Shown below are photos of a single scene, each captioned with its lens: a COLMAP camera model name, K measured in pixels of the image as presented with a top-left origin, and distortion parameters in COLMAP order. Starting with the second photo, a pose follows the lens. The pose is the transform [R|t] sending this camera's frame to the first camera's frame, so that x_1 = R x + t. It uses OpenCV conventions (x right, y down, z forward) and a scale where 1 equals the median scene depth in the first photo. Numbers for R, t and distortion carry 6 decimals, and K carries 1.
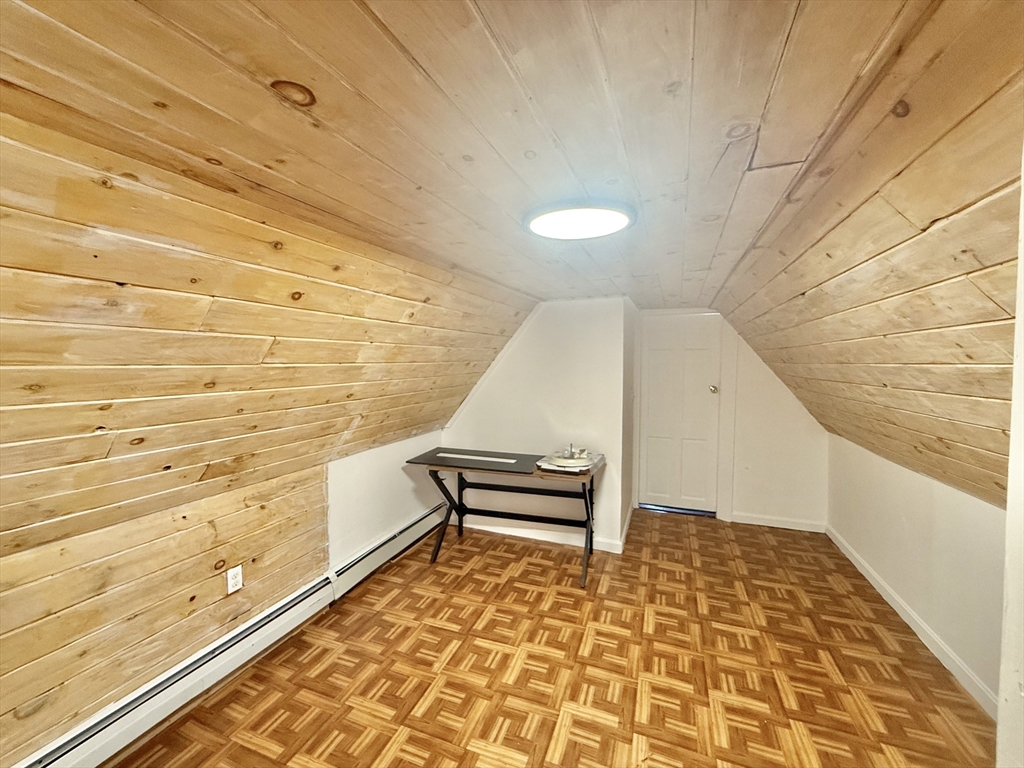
lens RADIAL K [[410.3, 0, 509.7], [0, 410.3, 384.6], [0, 0, 1]] dist [0.001233, -0.000195]
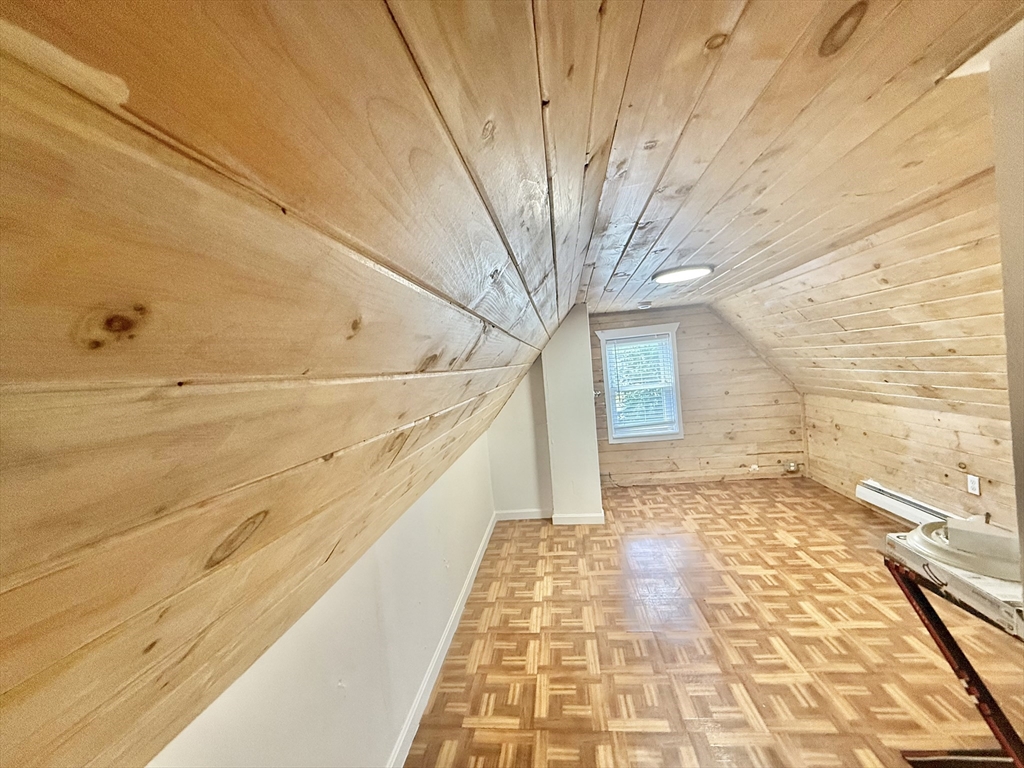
lens RADIAL K [[410.3, 0, 509.7], [0, 410.3, 384.6], [0, 0, 1]] dist [0.001233, -0.000195]
pose [[-0.963560, 0.111930, -0.242949, 1.004150], [0.090278, 0.991031, 0.098529, -0.097341], [0.251799, 0.073006, -0.965022, 1.829312]]
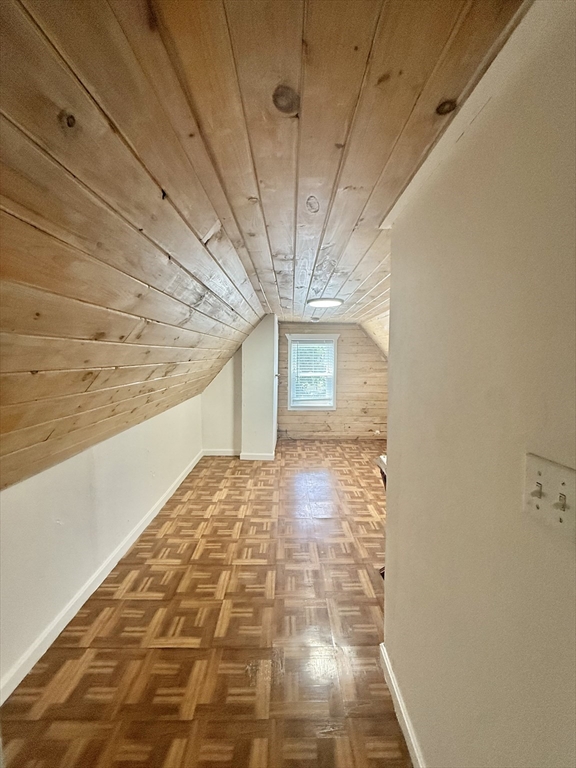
lens RADIAL K [[307.7, 0, 288.6], [0, 307.7, 381.7], [0, 0, 1]] dist [0.001233, -0.000195]
pose [[-0.928754, 0.037991, -0.368745, 0.878353], [-0.015357, 0.989937, 0.140671, -0.088914], [0.370378, 0.136312, -0.918825, 2.097982]]
